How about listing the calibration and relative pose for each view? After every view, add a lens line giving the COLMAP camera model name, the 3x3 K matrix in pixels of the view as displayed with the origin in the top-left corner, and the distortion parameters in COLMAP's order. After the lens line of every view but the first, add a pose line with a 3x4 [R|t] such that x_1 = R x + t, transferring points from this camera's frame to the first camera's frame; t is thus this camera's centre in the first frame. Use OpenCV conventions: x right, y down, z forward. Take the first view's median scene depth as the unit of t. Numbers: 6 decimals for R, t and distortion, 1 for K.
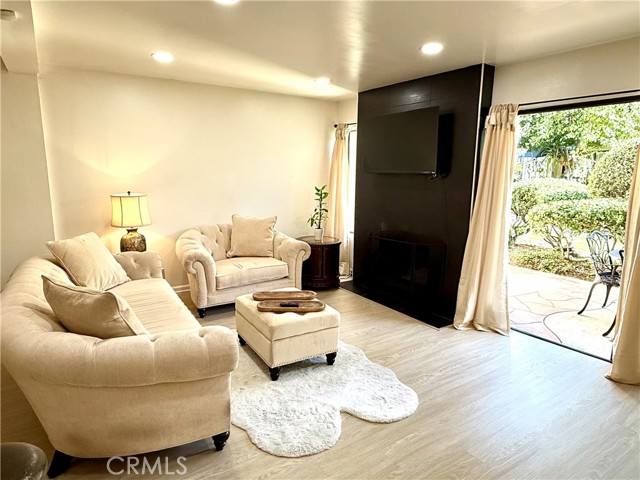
lens RADIAL K [[389.0, 0, 322.4], [0, 389.0, 243.1], [0, 0, 1]] dist [-0.005065, 0.000527]
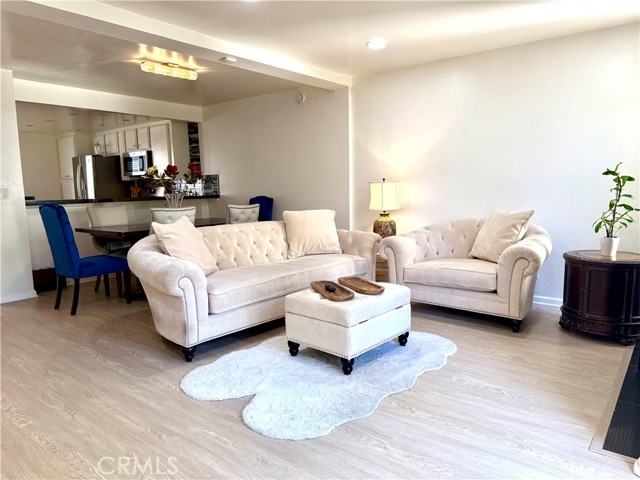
lens RADIAL K [[456.0, 0, 323.4], [0, 456.0, 243.2], [0, 0, 1]] dist [-0.021791, -0.007056]
pose [[0.301235, 0.095322, -0.948774, 0.664444], [-0.157327, 0.986323, 0.049143, 0.008476], [0.940482, 0.134464, 0.312112, 0.489522]]
